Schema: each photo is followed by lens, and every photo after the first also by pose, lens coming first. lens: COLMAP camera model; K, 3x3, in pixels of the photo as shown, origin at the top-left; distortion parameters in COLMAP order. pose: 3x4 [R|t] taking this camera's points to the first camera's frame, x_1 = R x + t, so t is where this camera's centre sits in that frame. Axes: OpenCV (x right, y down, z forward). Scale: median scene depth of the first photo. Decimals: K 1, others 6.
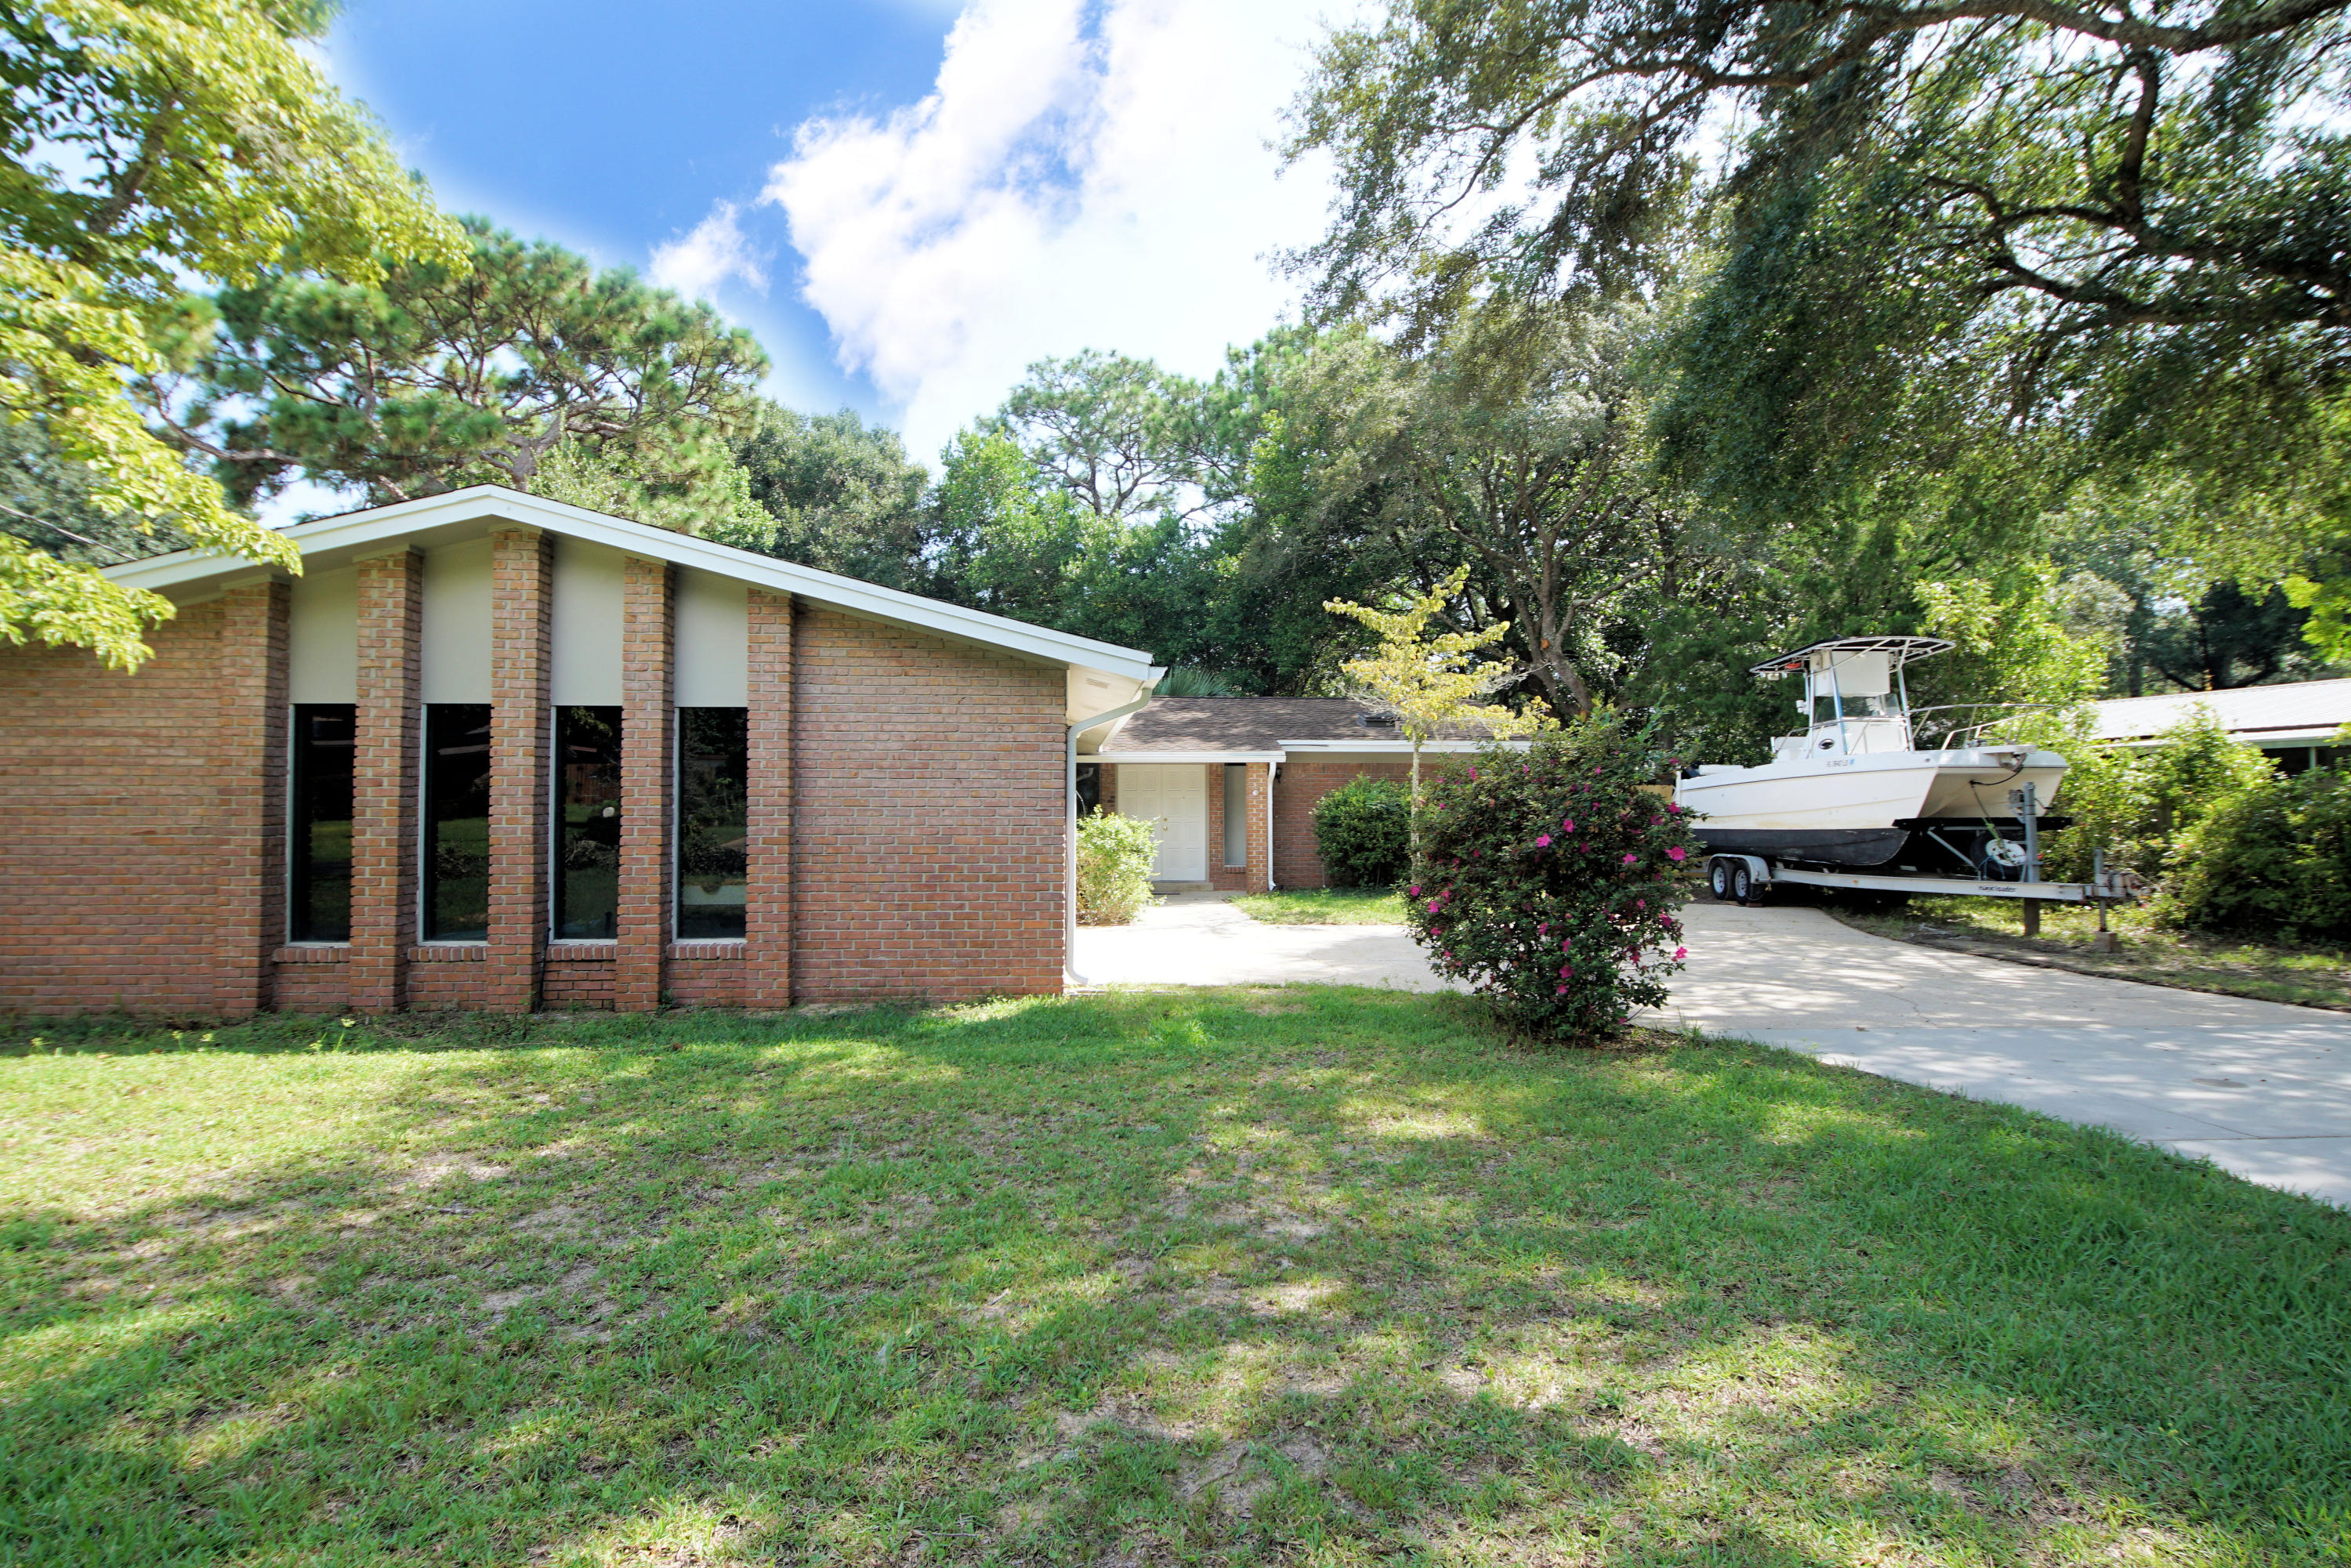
lens RADIAL K [[1257.8, 0, 1148.4], [0, 1257.8, 759.3], [0, 0, 1]] dist [0.040571, -0.033958]
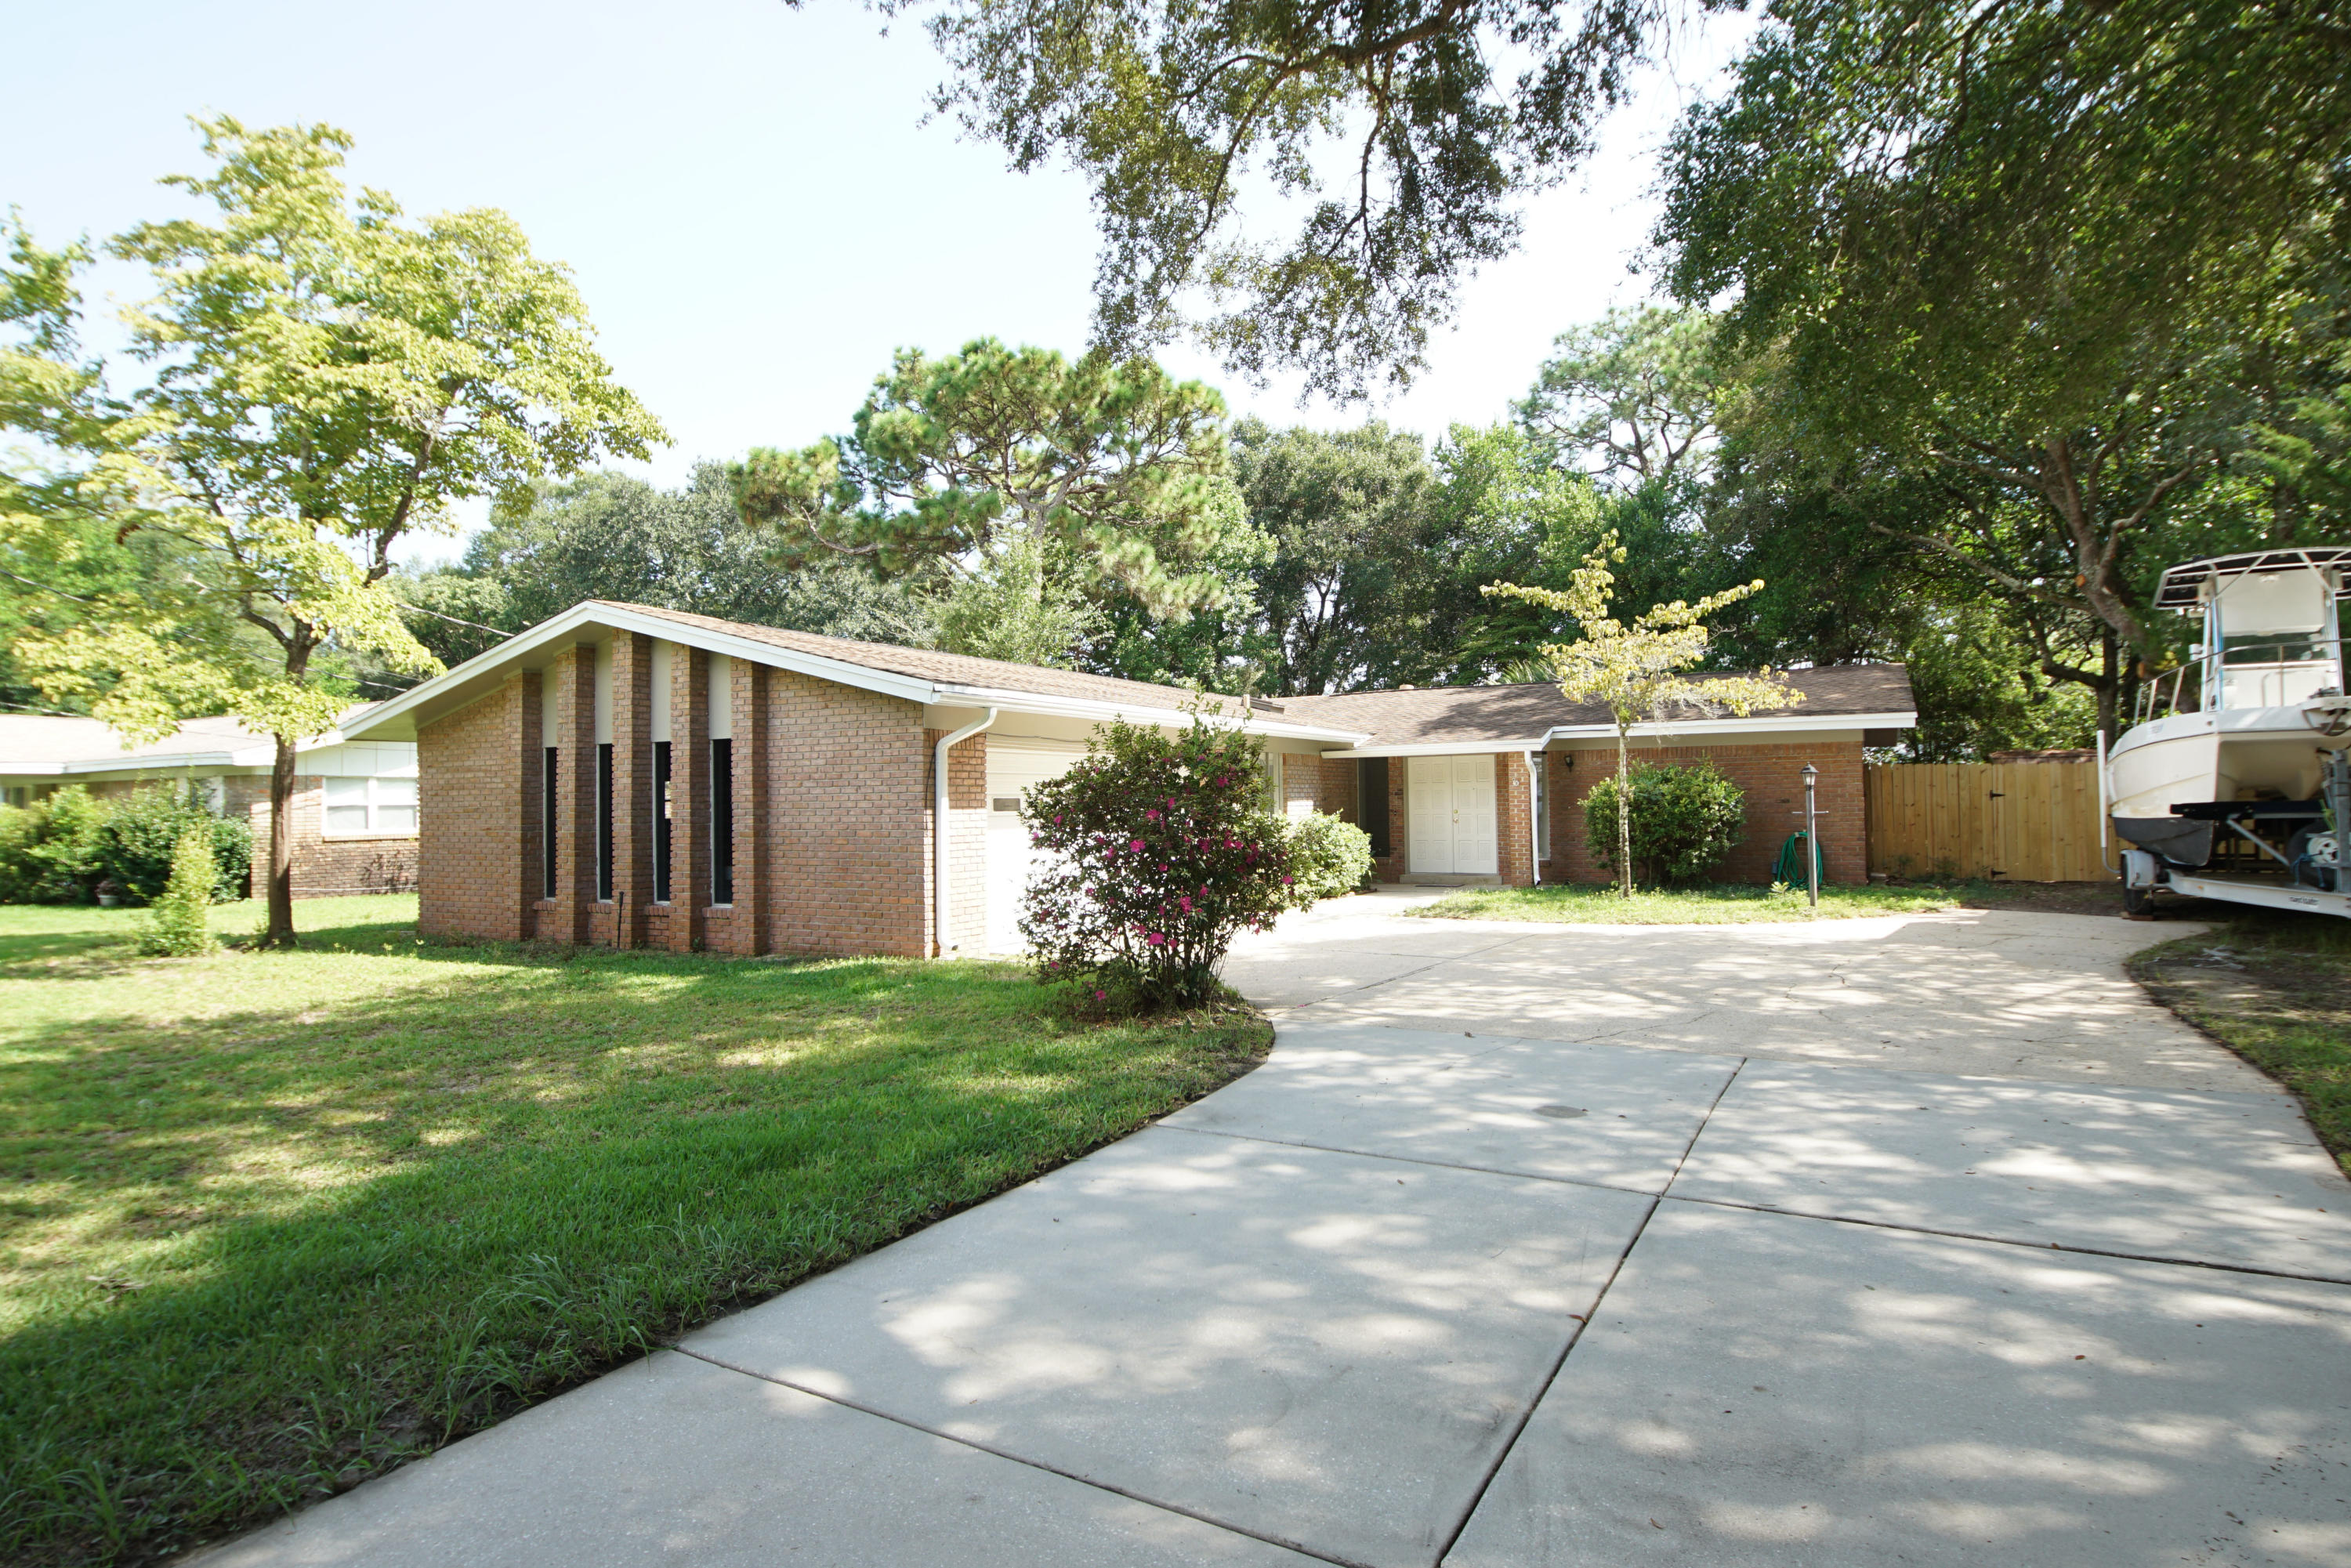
lens RADIAL K [[1258.0, 0, 1149.2], [0, 1258.0, 772.4], [0, 0, 1]] dist [0.036757, -0.035702]
pose [[0.836761, -0.026162, -0.546944, 0.445910], [0.035595, 0.999344, 0.006655, 0.001846], [0.546411, -0.025038, 0.837143, 0.044543]]
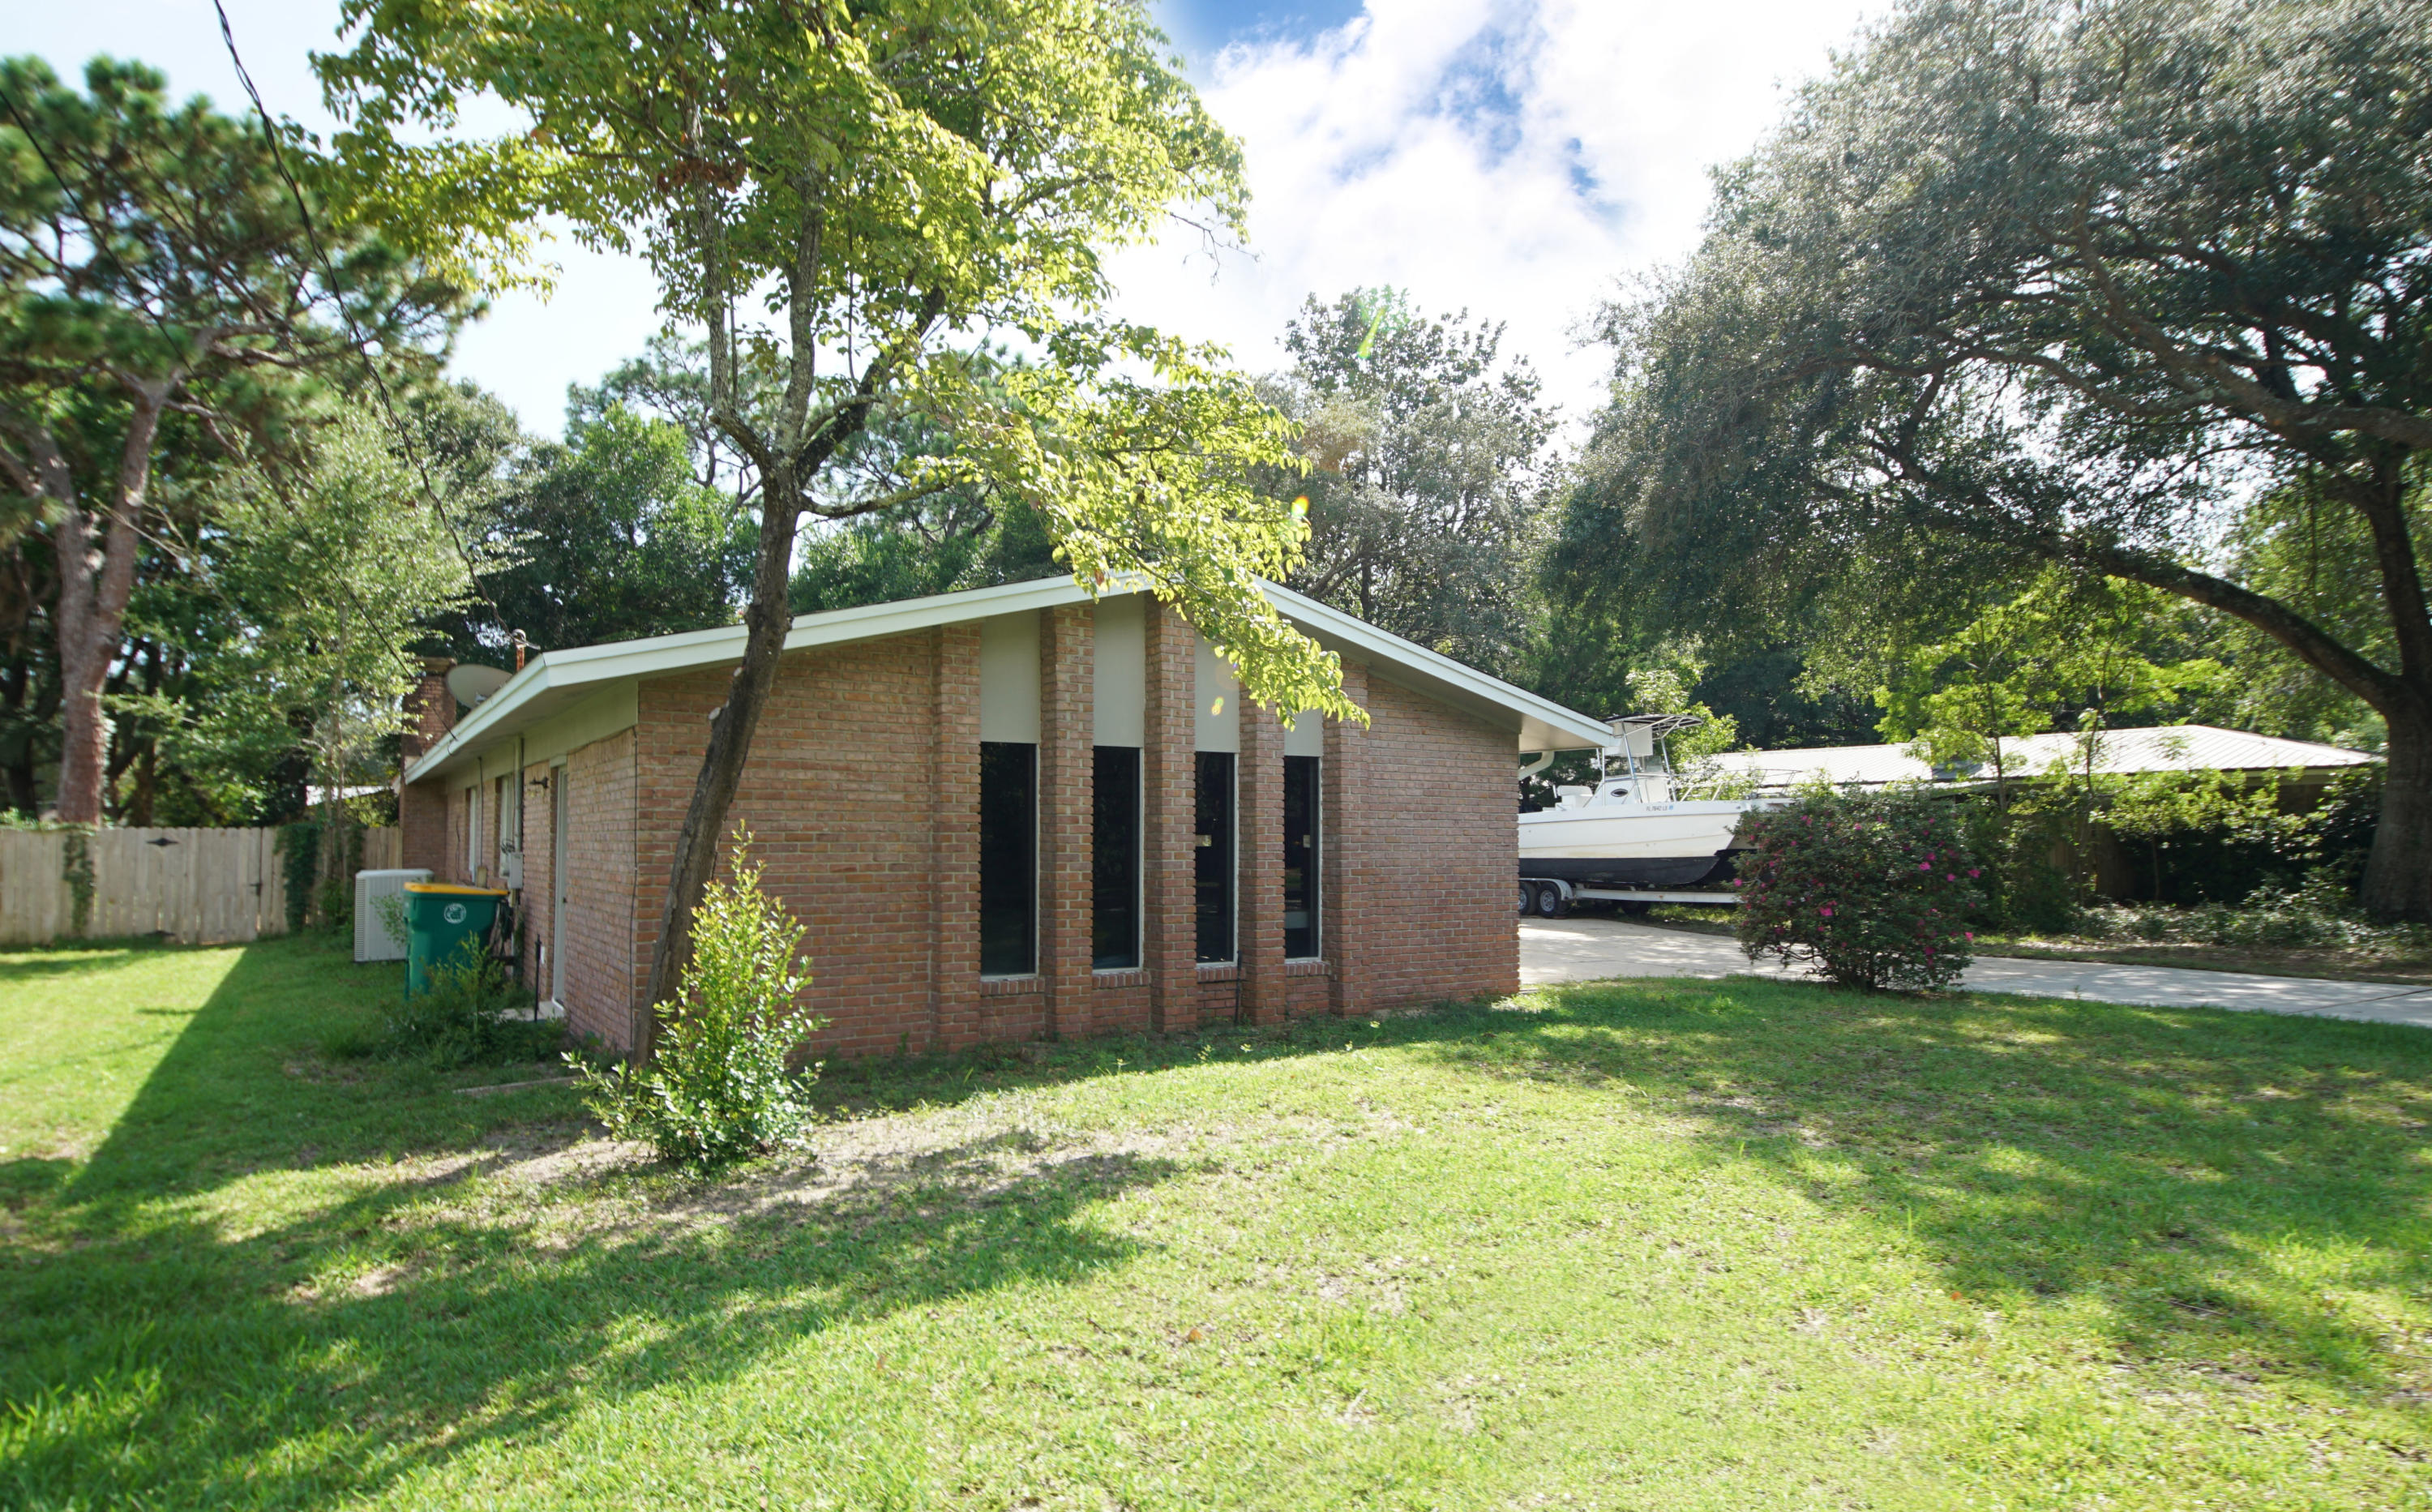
lens RADIAL K [[1345.5, 0, 1216.0], [0, 1345.5, 756.0], [0, 0, 1]] dist [-0.005718, -0.001059]
pose [[0.873946, 0.029961, 0.485099, -0.524716], [-0.018207, 0.999416, -0.028925, -0.002392], [-0.485682, 0.016447, 0.873981, -0.017144]]
